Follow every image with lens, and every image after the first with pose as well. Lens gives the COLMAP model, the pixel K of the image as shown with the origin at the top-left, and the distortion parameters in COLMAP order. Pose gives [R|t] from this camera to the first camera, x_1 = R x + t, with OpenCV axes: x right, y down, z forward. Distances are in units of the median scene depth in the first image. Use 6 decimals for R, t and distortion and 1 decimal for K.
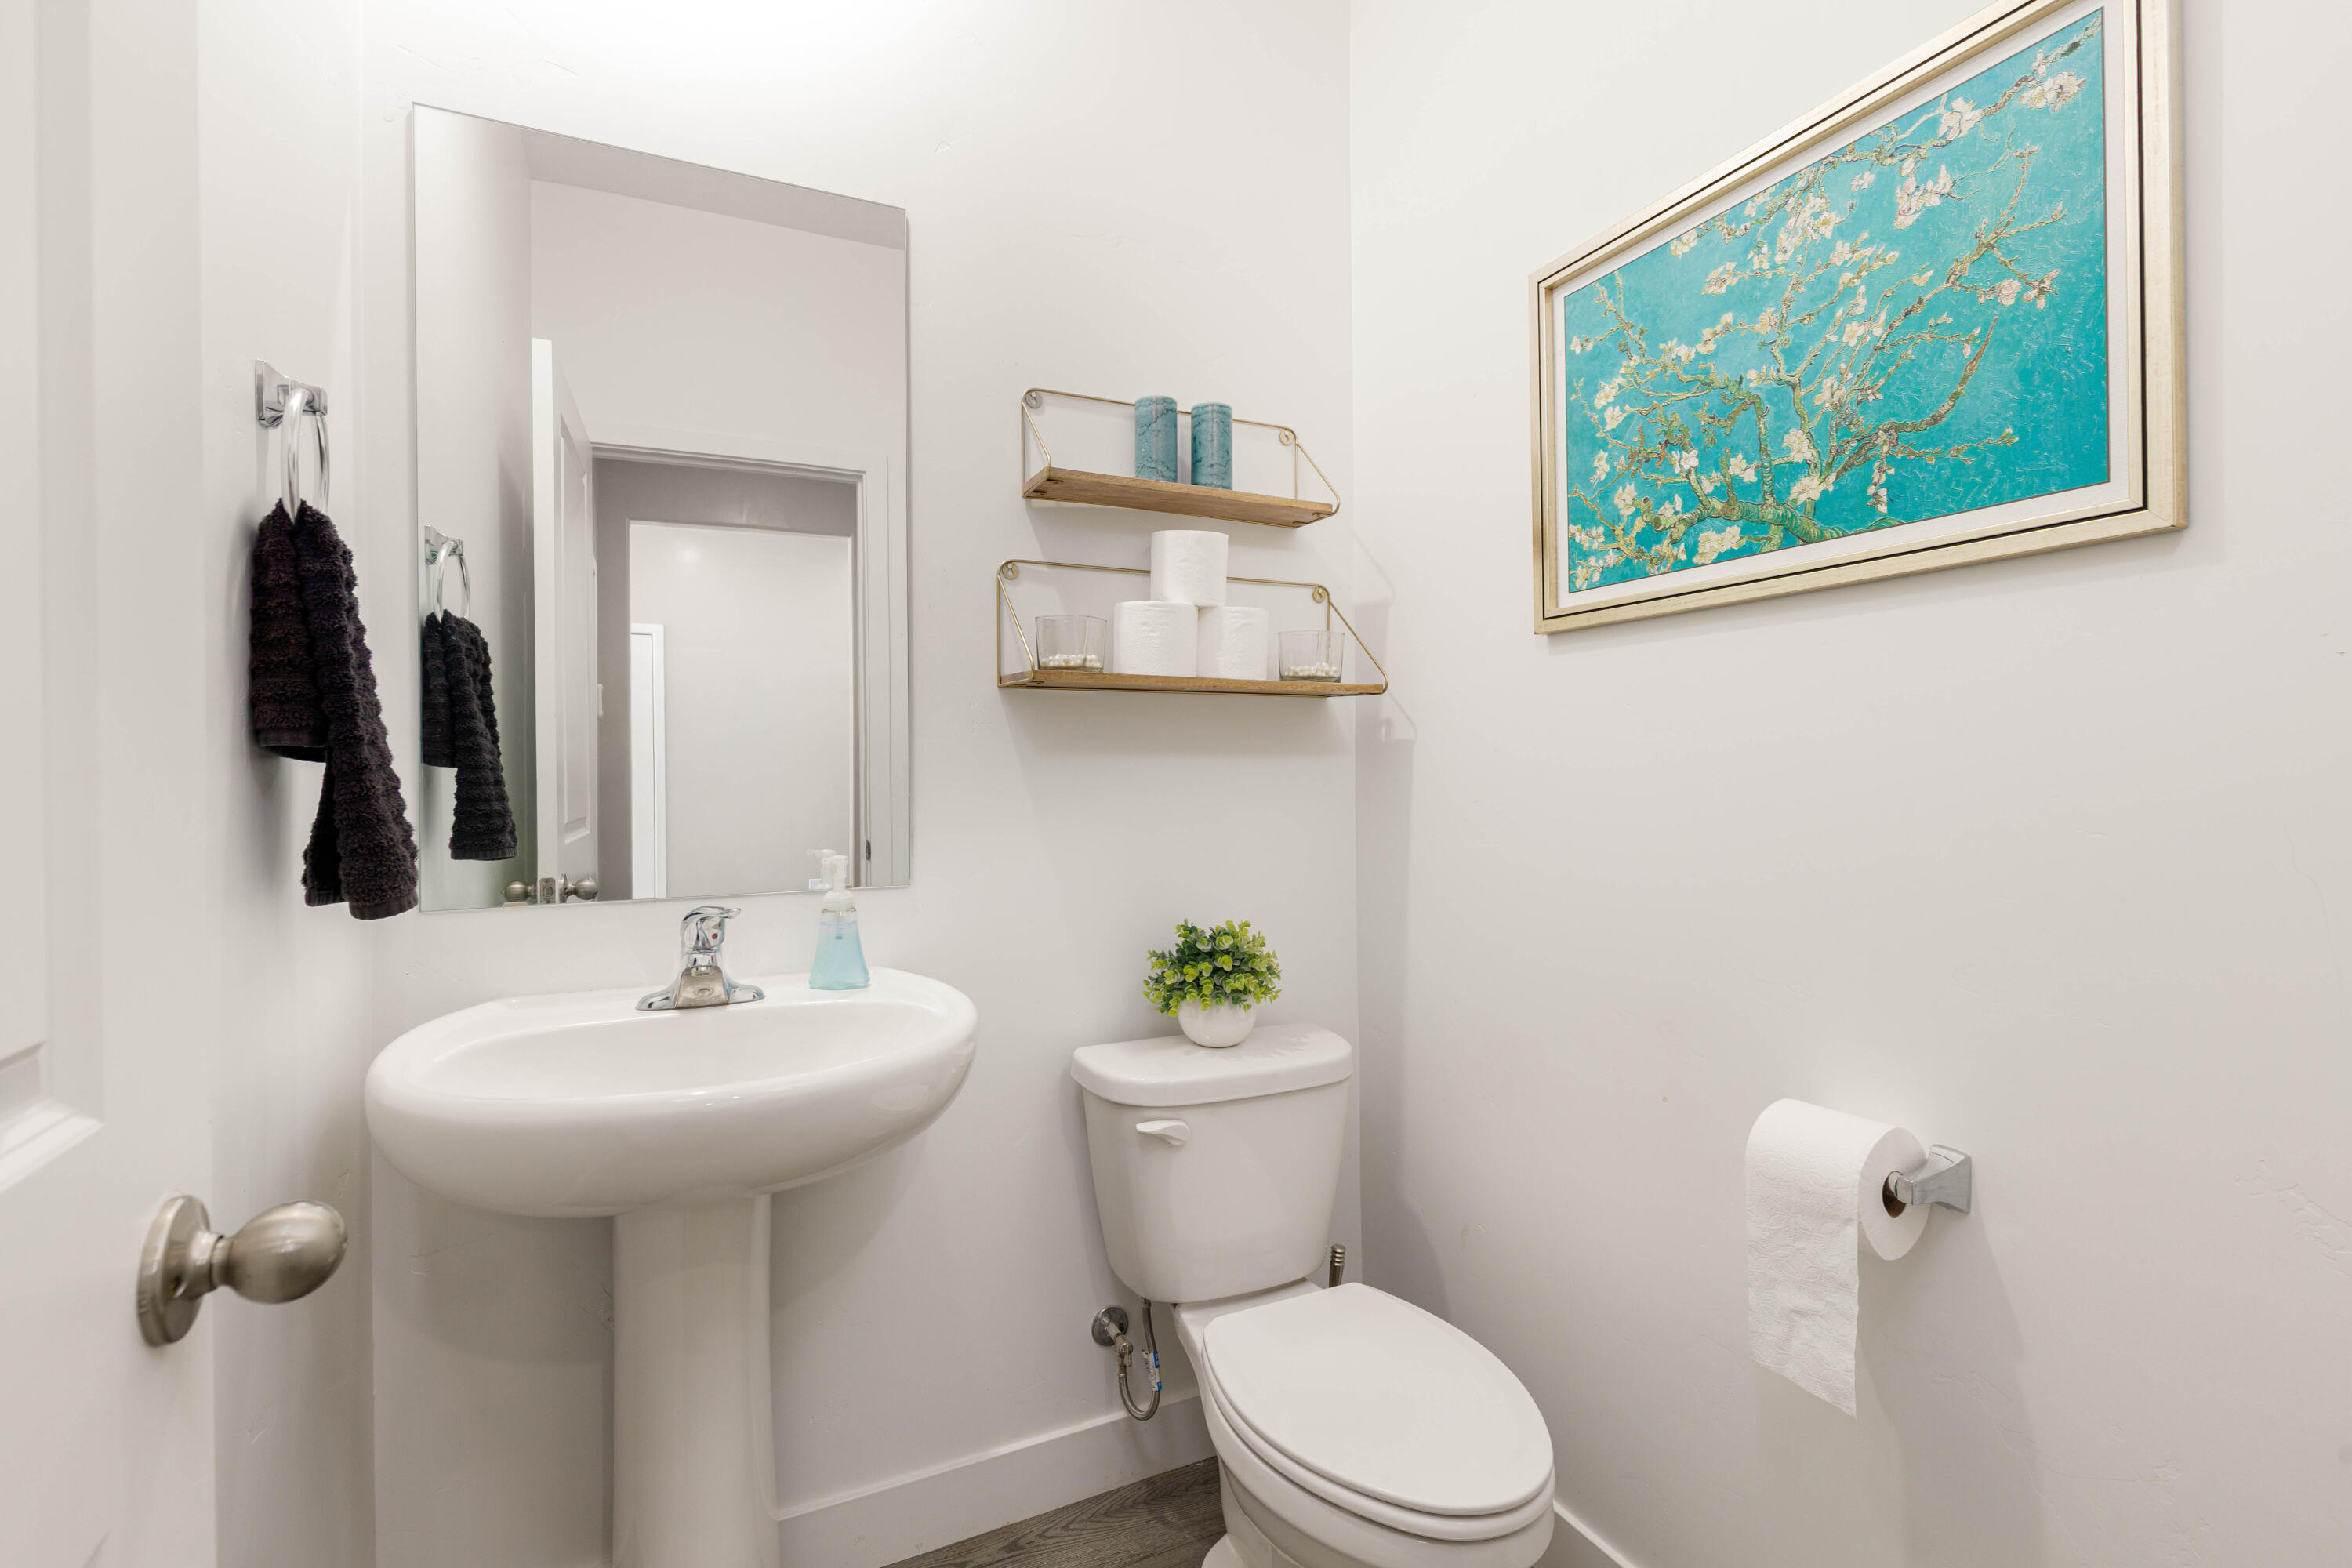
lens RADIAL K [[1026.8, 0, 1165.8], [0, 1026.8, 778.4], [0, 0, 1]] dist [-0.012087, 0.000053]
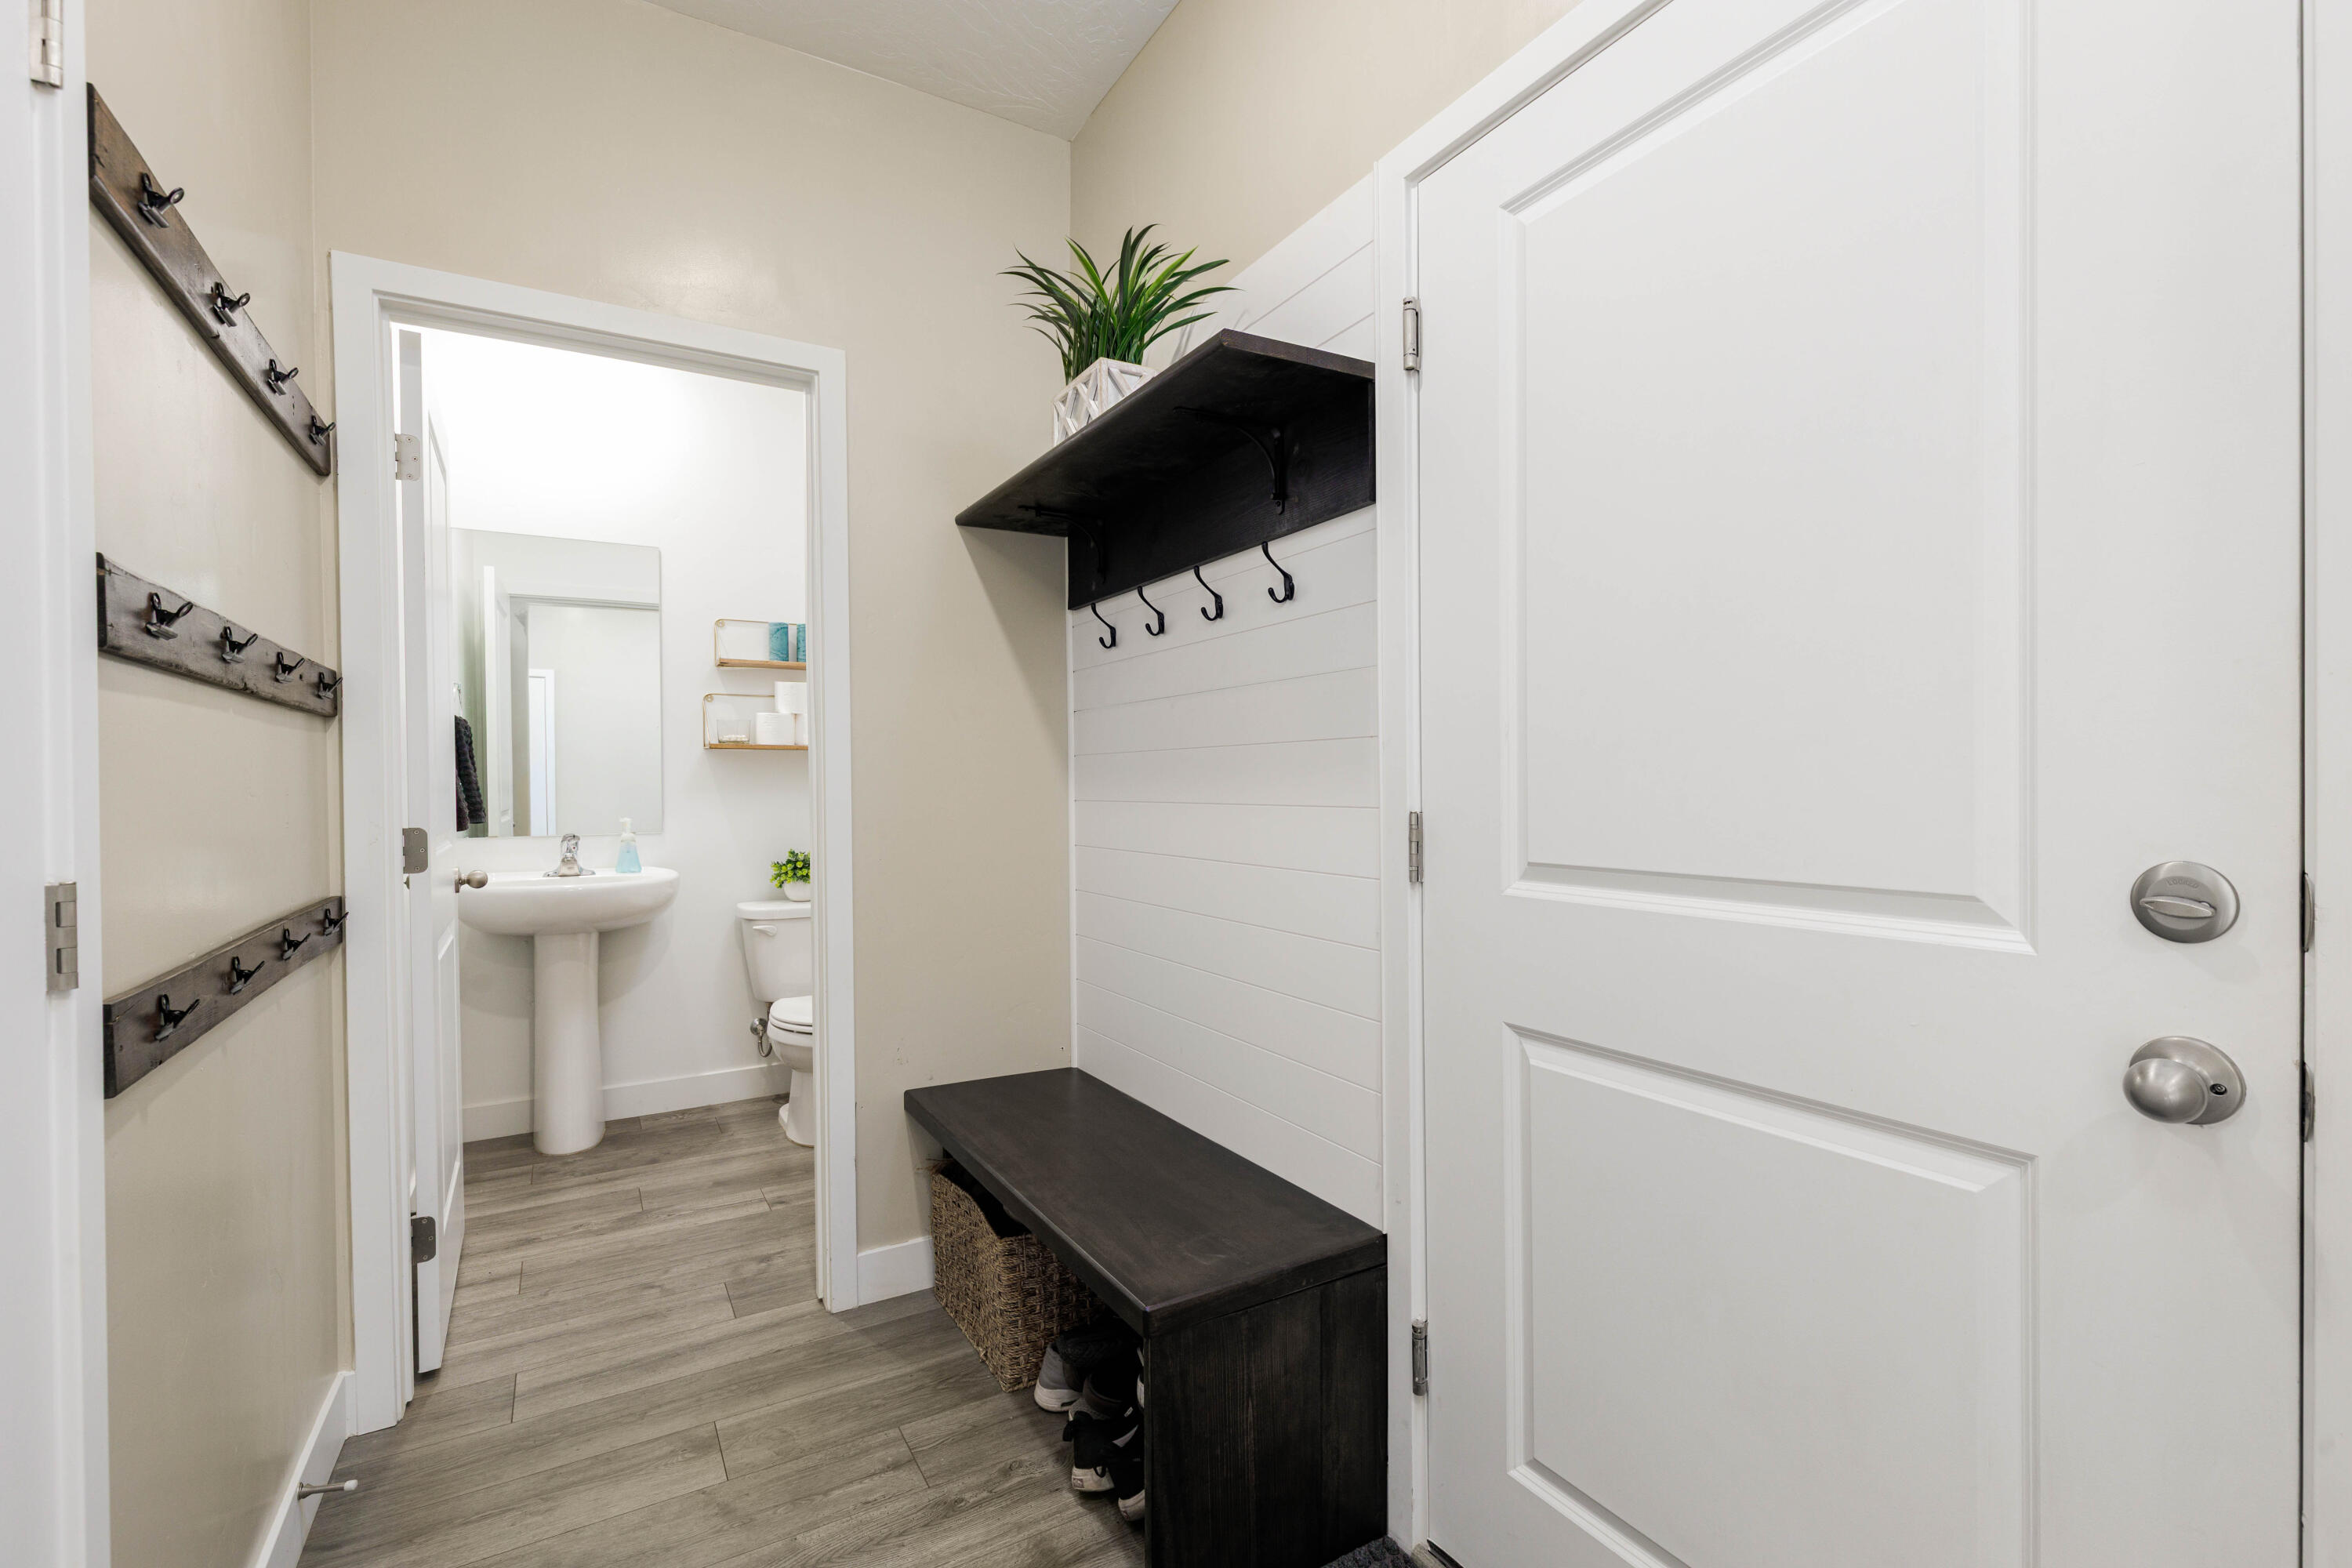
lens RADIAL K [[1026.8, 0, 1183.7], [0, 1026.8, 787.7], [0, 0, 1]] dist [-0.012087, 0.000053]
pose [[0.995494, 0.000166, 0.094827, 0.712679], [-0.000384, 0.999997, 0.002285, -0.005571], [-0.094827, -0.002311, 0.995491, -1.446607]]
